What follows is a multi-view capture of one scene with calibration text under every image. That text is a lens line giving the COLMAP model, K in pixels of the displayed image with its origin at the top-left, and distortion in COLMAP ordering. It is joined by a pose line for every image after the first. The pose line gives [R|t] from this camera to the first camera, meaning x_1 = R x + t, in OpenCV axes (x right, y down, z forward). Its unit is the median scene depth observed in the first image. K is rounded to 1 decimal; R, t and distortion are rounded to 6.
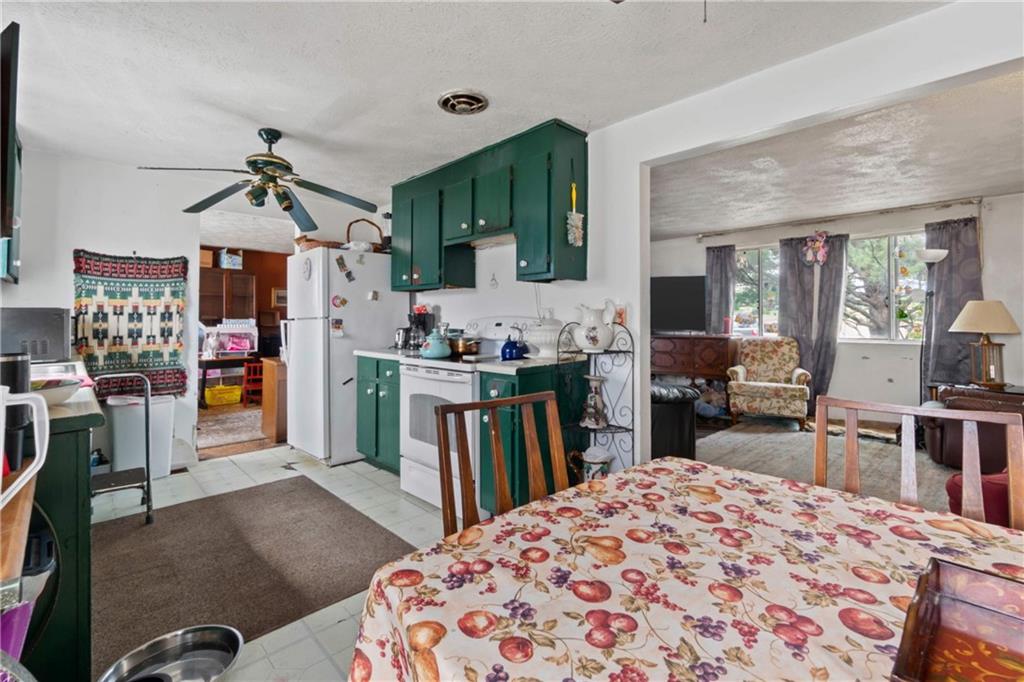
lens RADIAL K [[473.4, 0, 508.6], [0, 473.4, 323.7], [0, 0, 1]] dist [-0.001555, -0.000200]
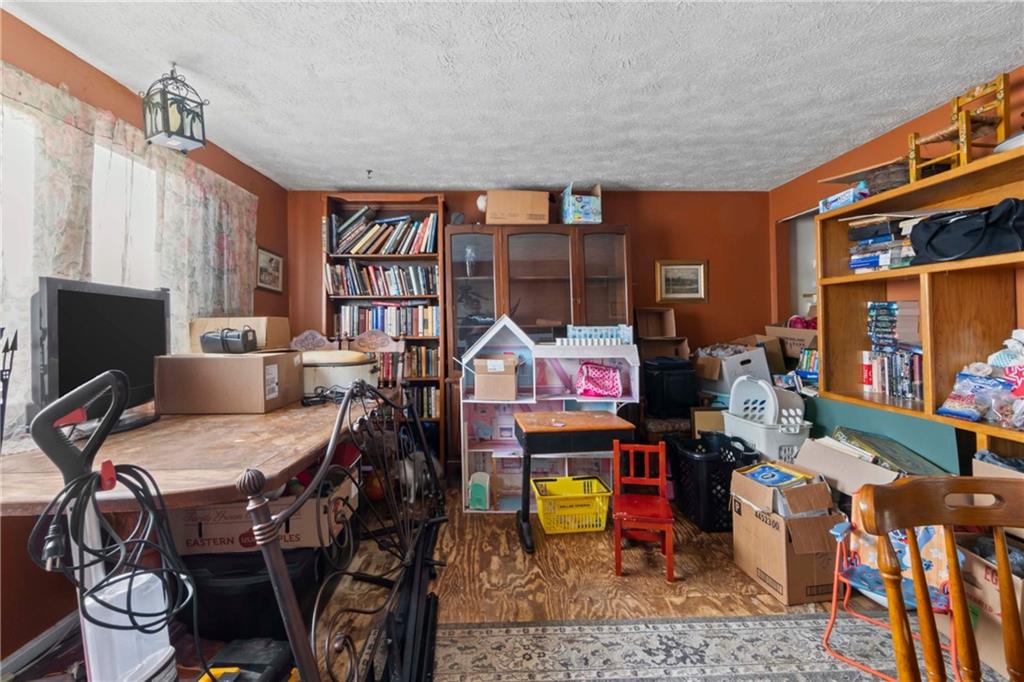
lens RADIAL K [[473.4, 0, 508.6], [0, 473.4, 323.7], [0, 0, 1]] dist [-0.001555, -0.000200]
pose [[0.758300, -0.027518, -0.651325, -0.339134], [0.021468, 0.999621, -0.017240, -0.006085], [0.651553, -0.000909, 0.758603, 0.599168]]
